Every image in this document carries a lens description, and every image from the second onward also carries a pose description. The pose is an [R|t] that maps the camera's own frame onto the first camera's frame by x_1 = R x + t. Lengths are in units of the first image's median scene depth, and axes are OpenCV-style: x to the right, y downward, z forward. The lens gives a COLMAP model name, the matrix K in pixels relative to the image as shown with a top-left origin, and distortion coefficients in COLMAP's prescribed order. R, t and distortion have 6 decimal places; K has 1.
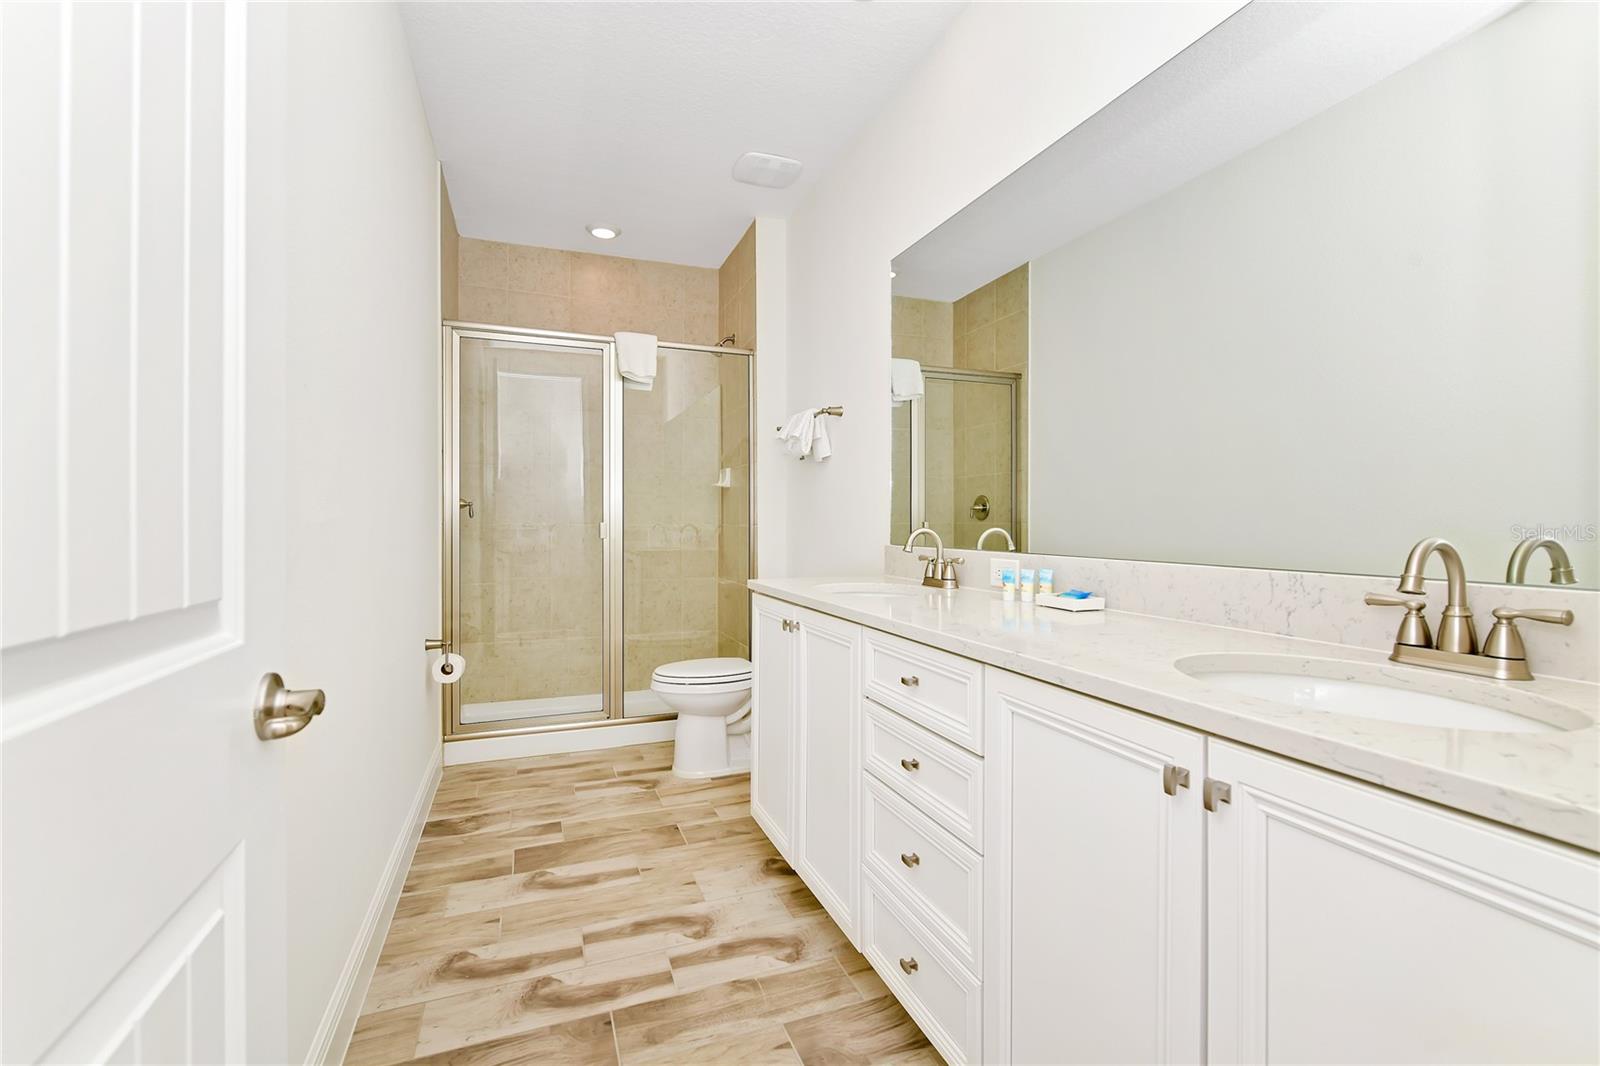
lens RADIAL K [[704.7, 0, 812.5], [0, 704.7, 544.5], [0, 0, 1]] dist [0.000758, 0.000303]
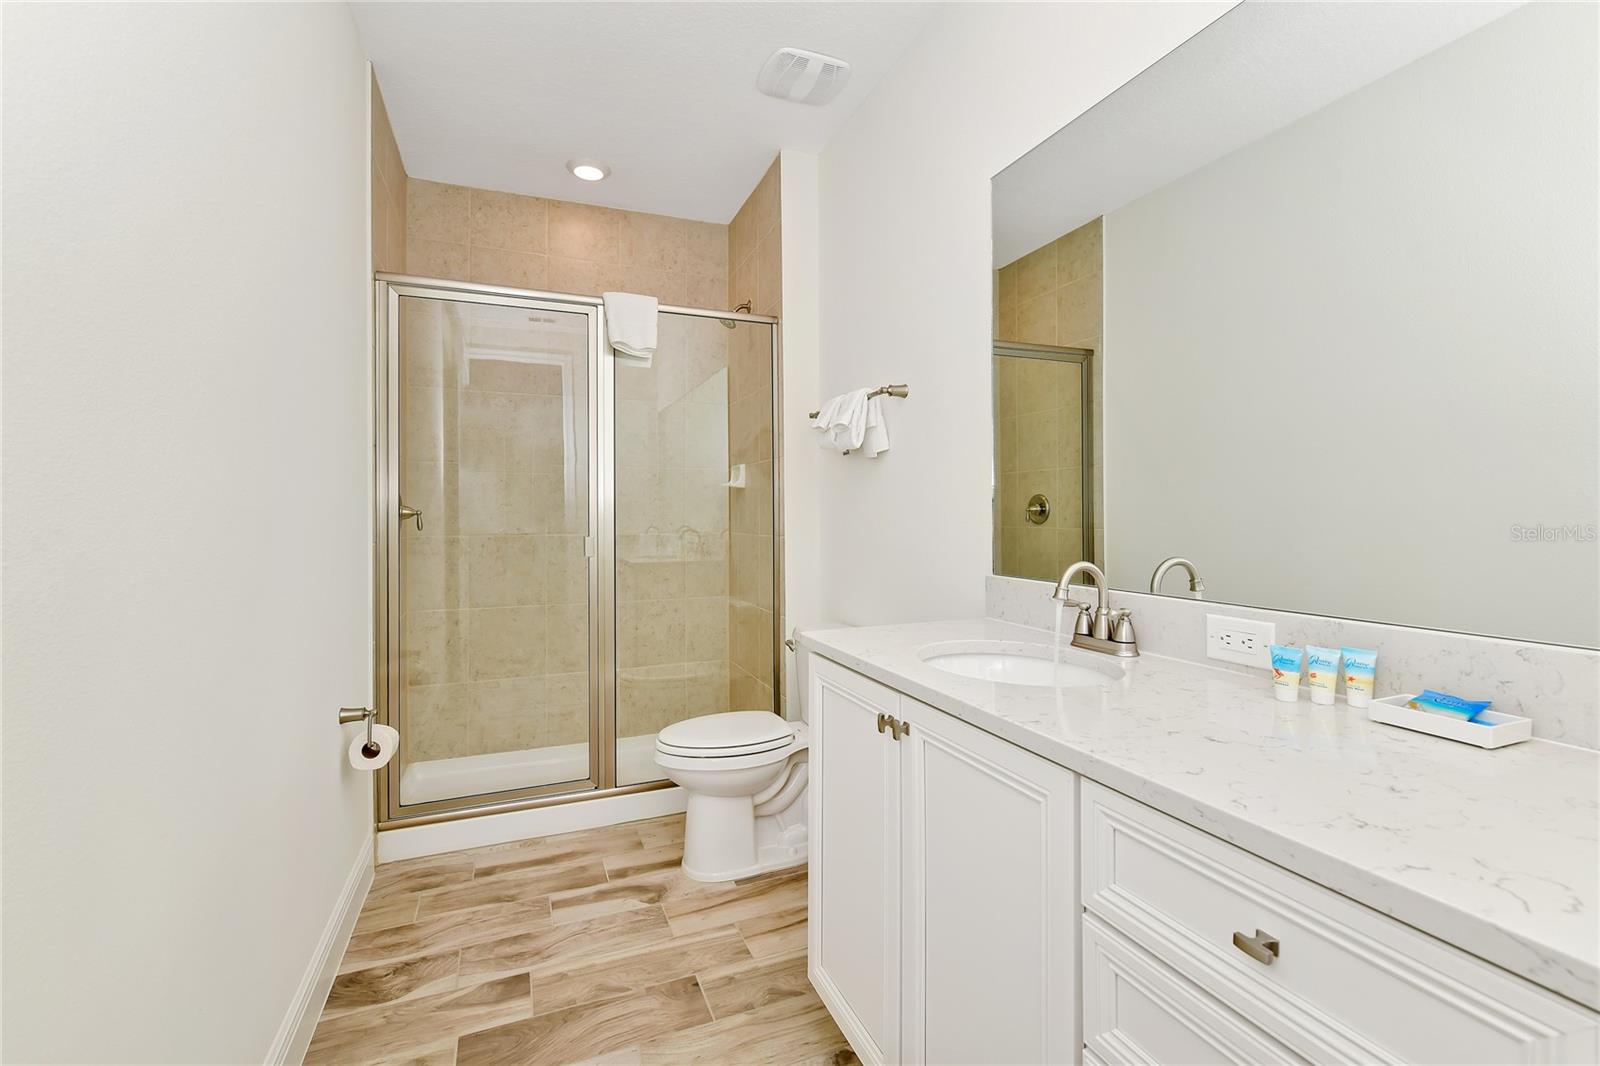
lens RADIAL K [[704.3, 0, 813.7], [0, 704.3, 527.7], [0, 0, 1]] dist [-0.003681, -0.000330]
pose [[0.999794, -0.006117, 0.019332, -0.073336], [0.006321, 0.999925, -0.010495, -0.035367], [-0.019267, 0.010615, 0.999758, 0.250013]]
